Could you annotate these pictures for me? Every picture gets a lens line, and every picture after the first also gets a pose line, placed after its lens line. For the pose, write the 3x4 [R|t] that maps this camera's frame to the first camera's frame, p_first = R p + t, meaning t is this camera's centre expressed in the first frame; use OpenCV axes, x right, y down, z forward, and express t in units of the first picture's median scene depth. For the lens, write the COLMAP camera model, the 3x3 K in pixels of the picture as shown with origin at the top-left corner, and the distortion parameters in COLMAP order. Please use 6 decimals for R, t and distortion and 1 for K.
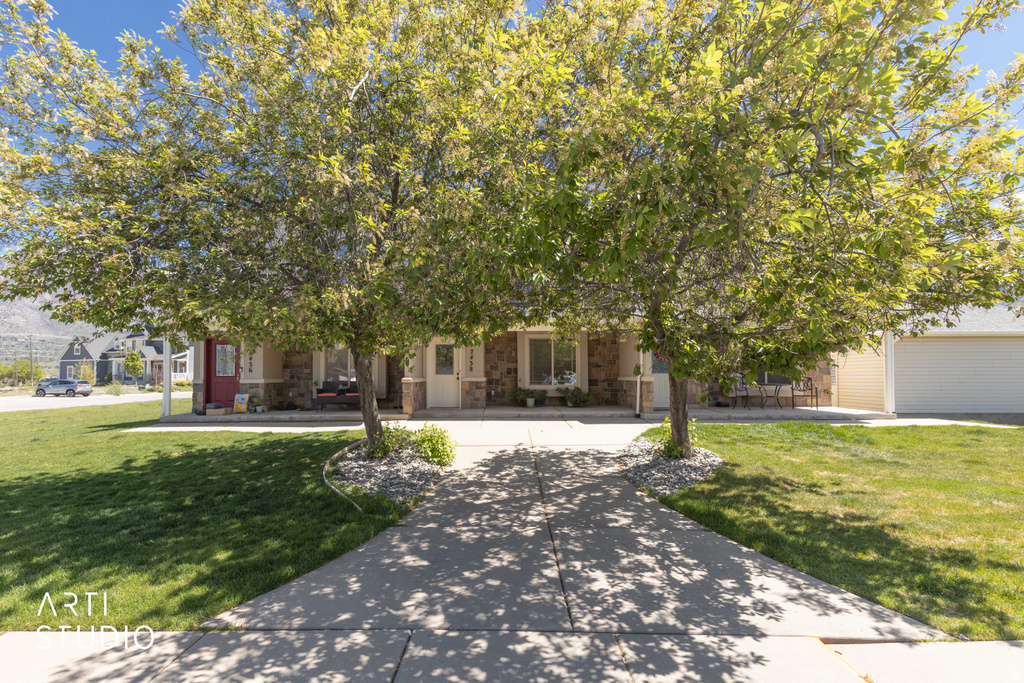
lens RADIAL K [[464.8, 0, 509.9], [0, 464.8, 334.3], [0, 0, 1]] dist [0.003436, 0.000216]
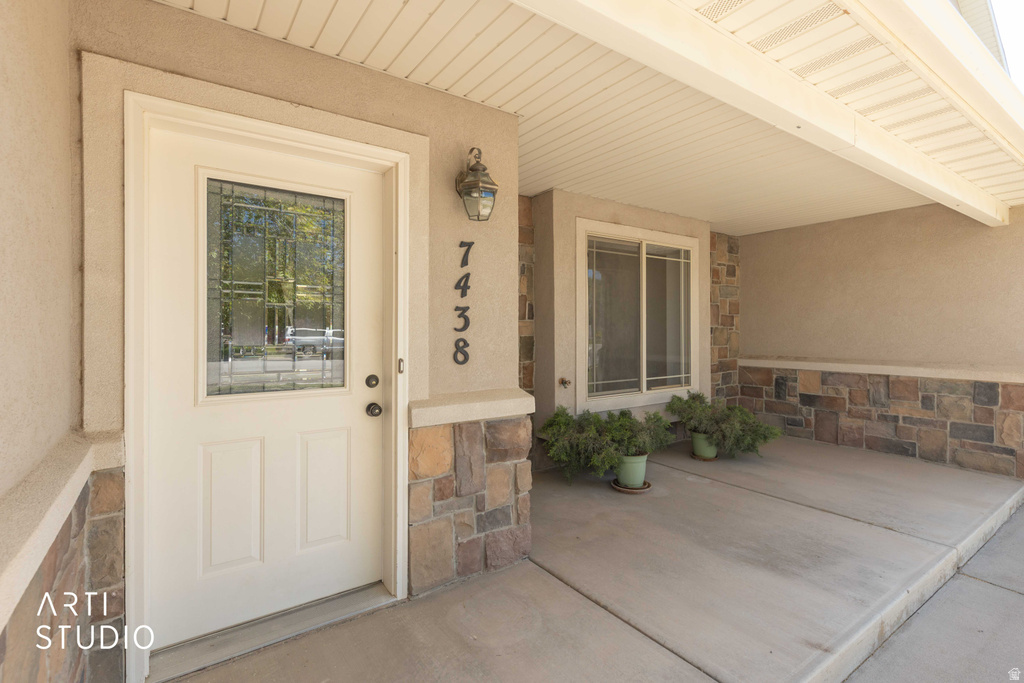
lens RADIAL K [[449.0, 0, 510.1], [0, 449.0, 332.4], [0, 0, 1]] dist [0.025573, -0.009764]
pose [[0.839423, -0.001262, 0.543477, -0.153922], [-0.046751, 0.996123, 0.074521, 0.052469], [-0.541464, -0.087962, 0.836110, 0.821716]]
